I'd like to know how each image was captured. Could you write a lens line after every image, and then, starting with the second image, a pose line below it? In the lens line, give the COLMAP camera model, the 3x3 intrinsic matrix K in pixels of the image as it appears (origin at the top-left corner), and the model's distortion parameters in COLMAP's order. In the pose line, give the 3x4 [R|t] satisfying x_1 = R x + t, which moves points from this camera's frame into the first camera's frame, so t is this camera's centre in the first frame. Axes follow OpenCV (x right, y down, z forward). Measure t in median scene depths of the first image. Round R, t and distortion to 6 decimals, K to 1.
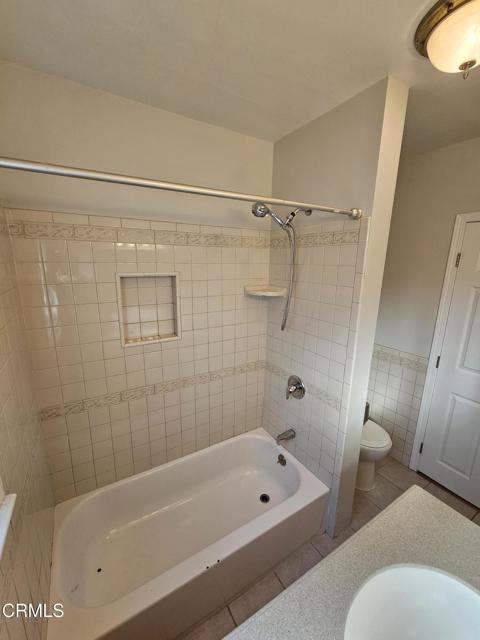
lens RADIAL K [[261.0, 0, 240.2], [0, 261.0, 320.1], [0, 0, 1]] dist [-0.002311, -0.000094]
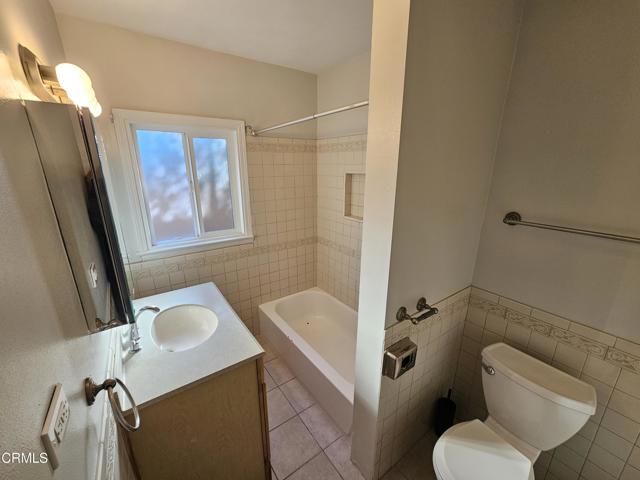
lens RADIAL K [[261.0, 0, 322.1], [0, 261.0, 242.7], [0, 0, 1]] dist [-0.002311, -0.000094]
pose [[0.088294, 0.270931, -0.958541, 1.282102], [-0.212833, 0.945207, 0.247558, -0.137471], [0.973091, 0.182151, 0.141119, 0.765773]]
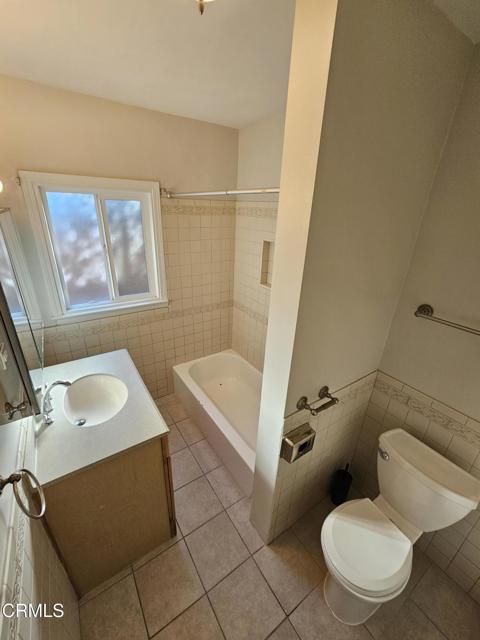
lens RADIAL K [[261.0, 0, 237.8], [0, 261.0, 322.4], [0, 0, 1]] dist [-0.002311, -0.000094]
pose [[0.055817, 0.378075, -0.924091, 1.248779], [-0.247586, 0.901868, 0.354029, -0.251281], [0.967257, 0.209031, 0.143945, 0.787602]]
